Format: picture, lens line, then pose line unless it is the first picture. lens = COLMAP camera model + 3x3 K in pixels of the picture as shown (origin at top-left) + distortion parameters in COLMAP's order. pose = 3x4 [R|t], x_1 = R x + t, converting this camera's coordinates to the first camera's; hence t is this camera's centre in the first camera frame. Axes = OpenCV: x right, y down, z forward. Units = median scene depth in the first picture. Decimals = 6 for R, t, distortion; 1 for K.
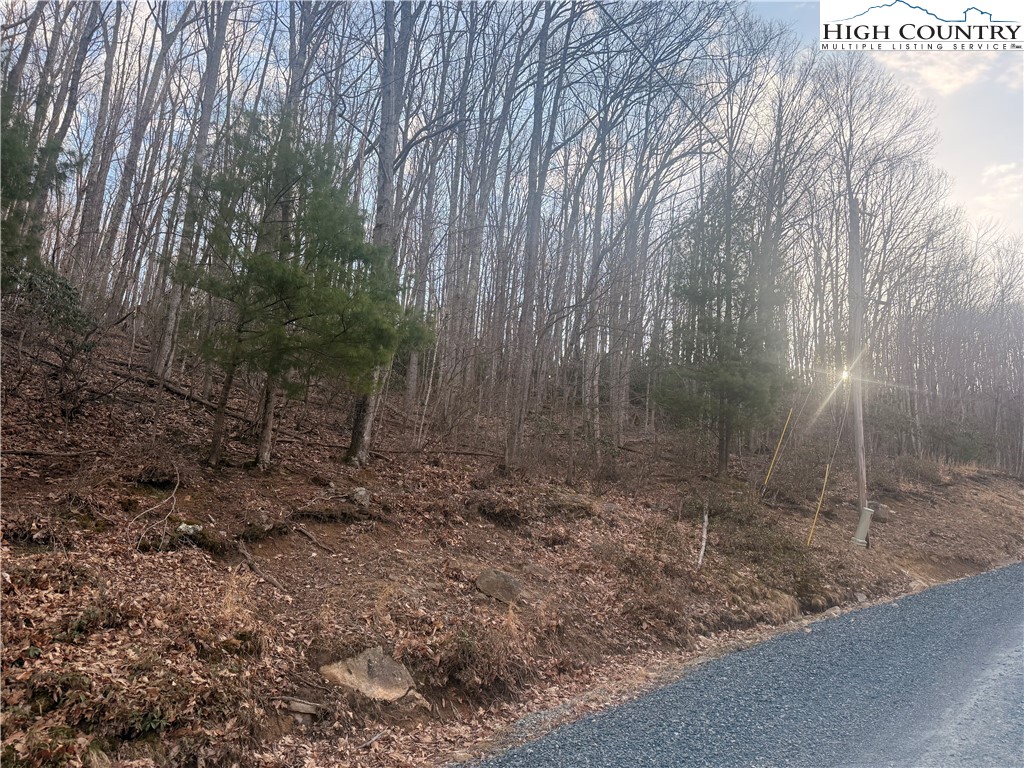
lens RADIAL K [[722.1, 0, 512.8], [0, 722.1, 349.5], [0, 0, 1]] dist [0.000017, -0.003422]
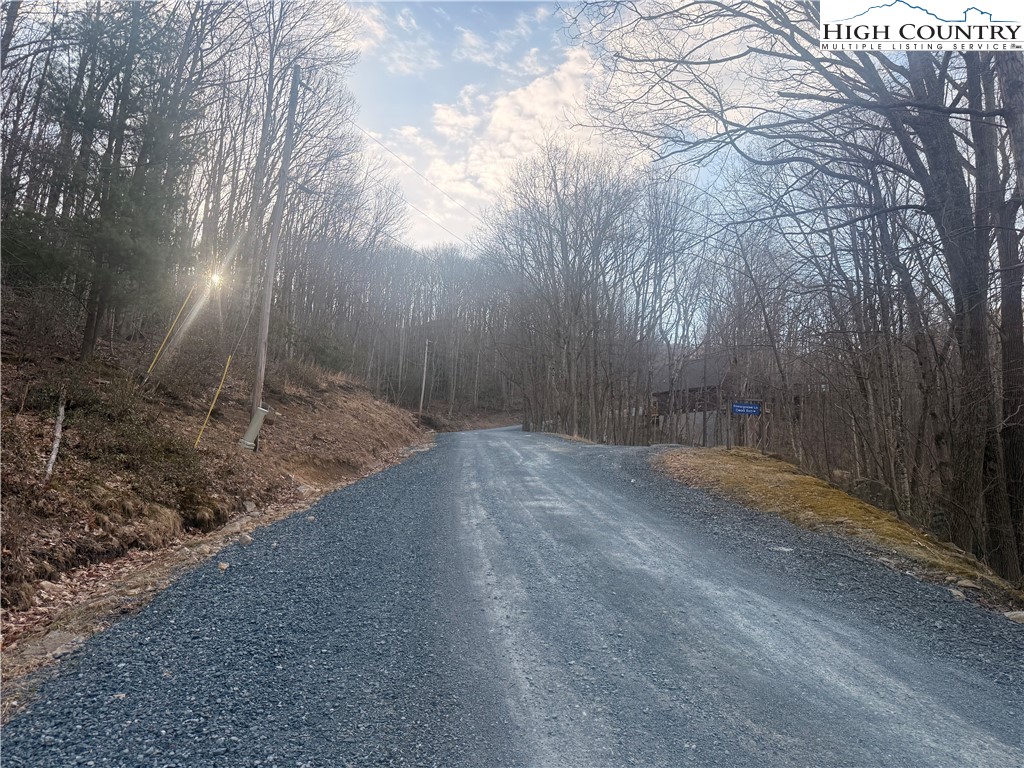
lens RADIAL K [[728.6, 0, 512.0], [0, 728.6, 384.0], [0, 0, 1]] dist [-0.005266, -0.012376]
pose [[0.670887, 0.071419, 0.738112, 0.031683], [-0.202166, 0.975263, 0.089388, 0.052021], [-0.713470, -0.209191, 0.668730, 0.199452]]
